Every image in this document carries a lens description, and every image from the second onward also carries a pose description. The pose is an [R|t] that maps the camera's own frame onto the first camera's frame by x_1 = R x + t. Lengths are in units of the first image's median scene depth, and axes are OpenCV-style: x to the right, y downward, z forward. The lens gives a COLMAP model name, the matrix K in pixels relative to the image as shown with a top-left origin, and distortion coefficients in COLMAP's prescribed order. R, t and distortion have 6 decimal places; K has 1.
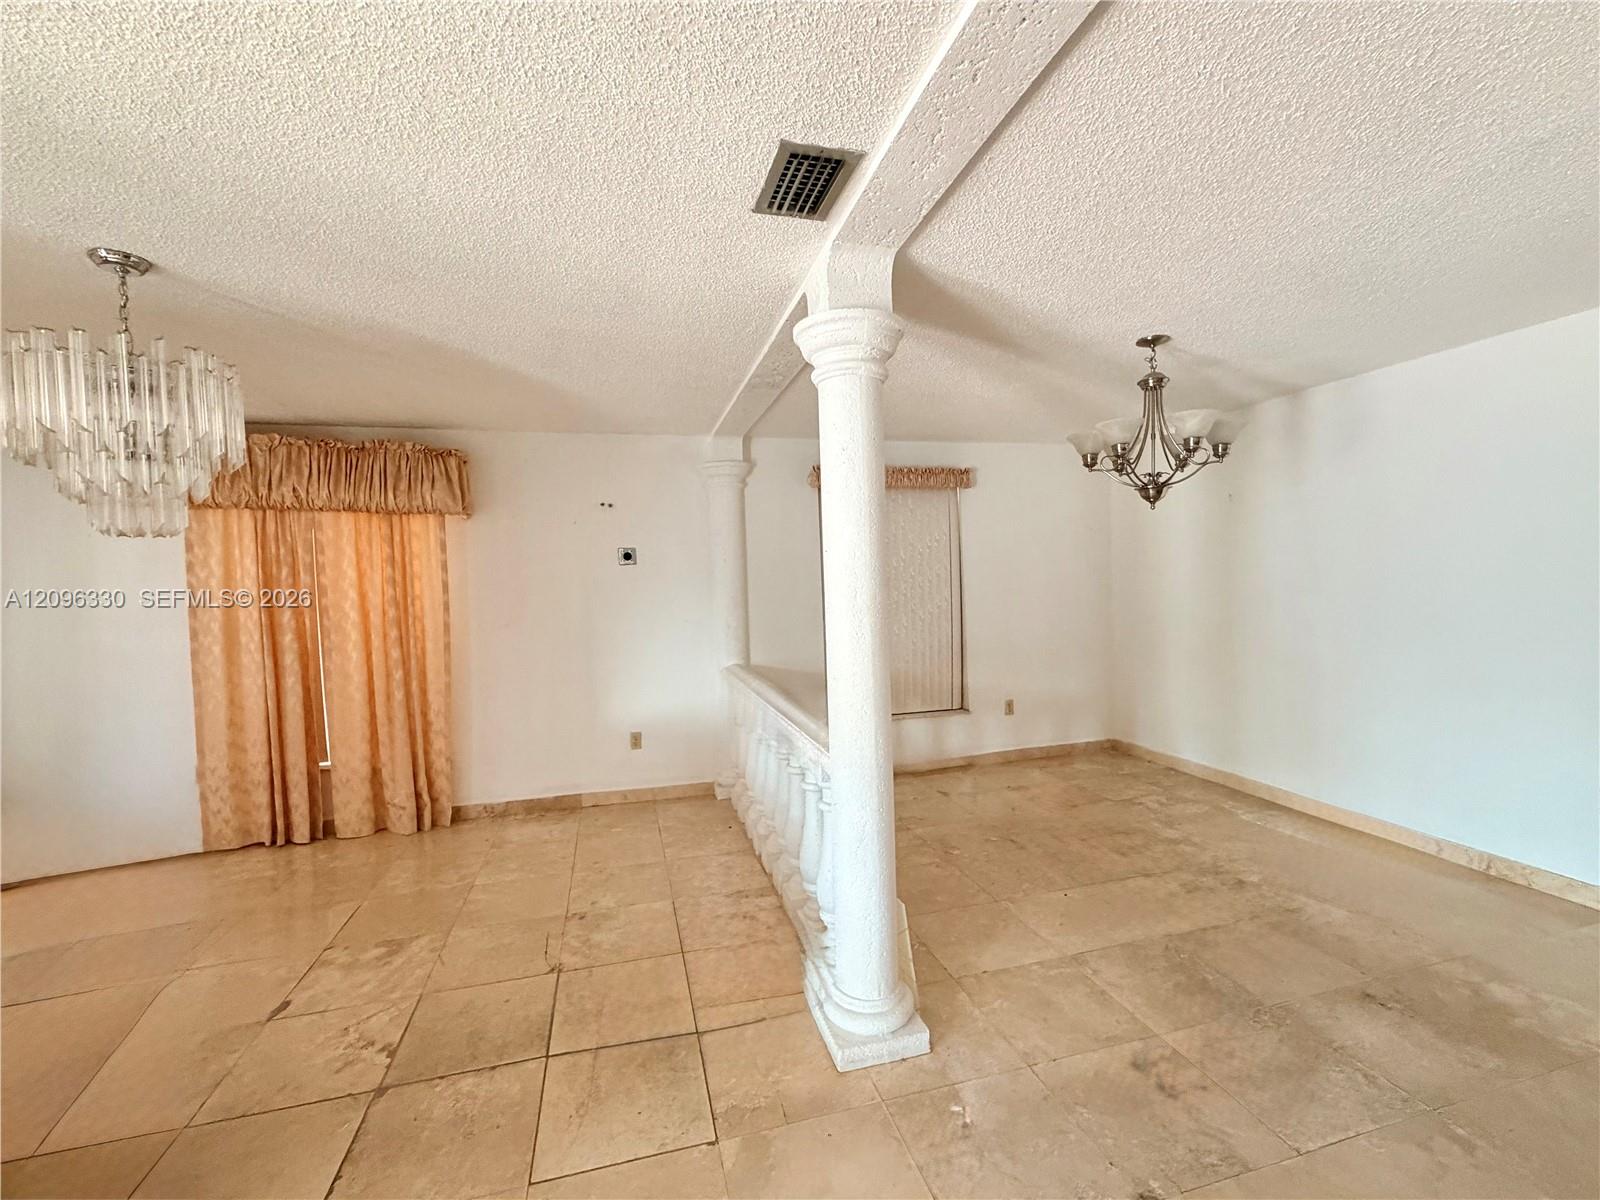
lens RADIAL K [[672.7, 0, 800.0], [0, 672.7, 600.0], [0, 0, 1]] dist [0.002056, 0.000308]
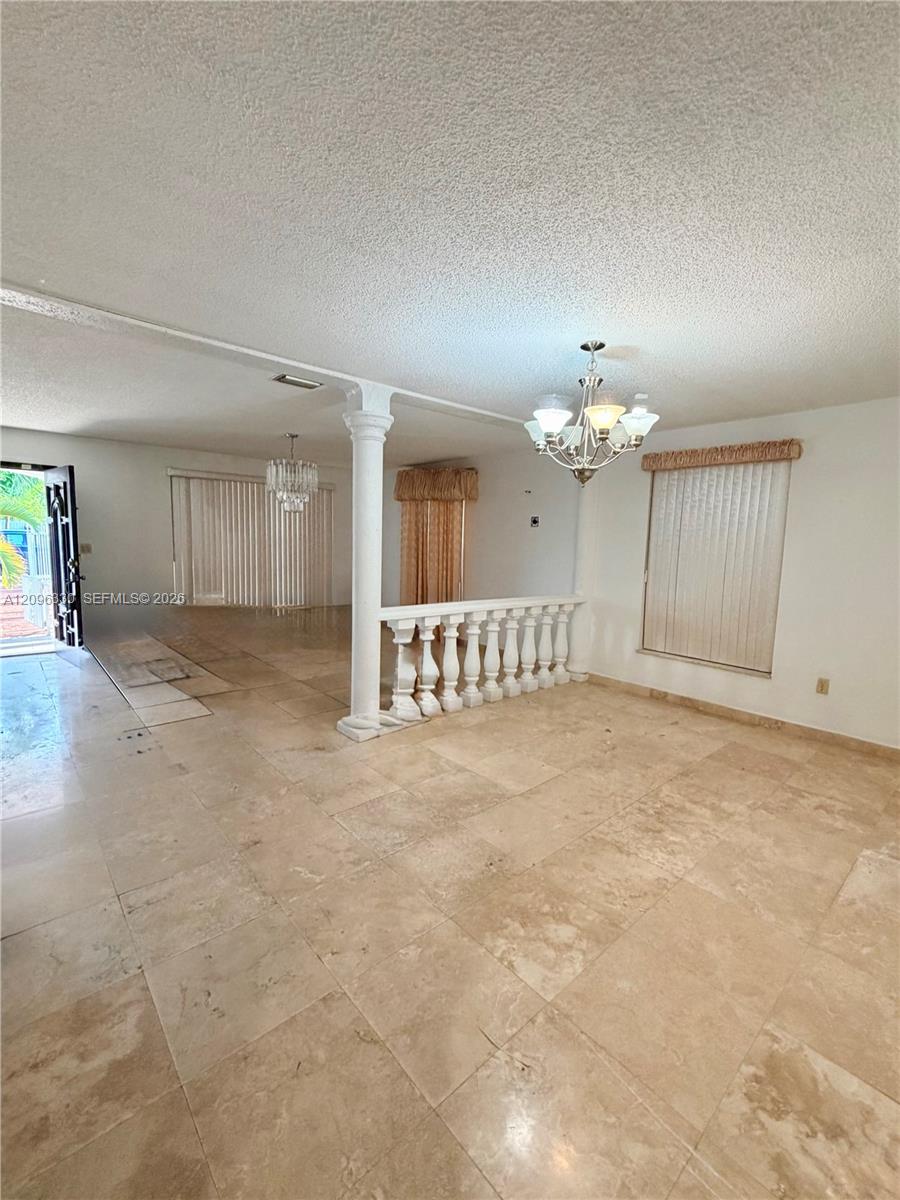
lens RADIAL K [[504.6, 0, 456.2], [0, 504.6, 597.7], [0, 0, 1]] dist [0.002056, 0.000308]
pose [[0.452158, 0.146735, -0.879785, 0.956608], [-0.073516, 0.989150, 0.127192, -0.026603], [0.888903, 0.007167, 0.458040, 0.278541]]
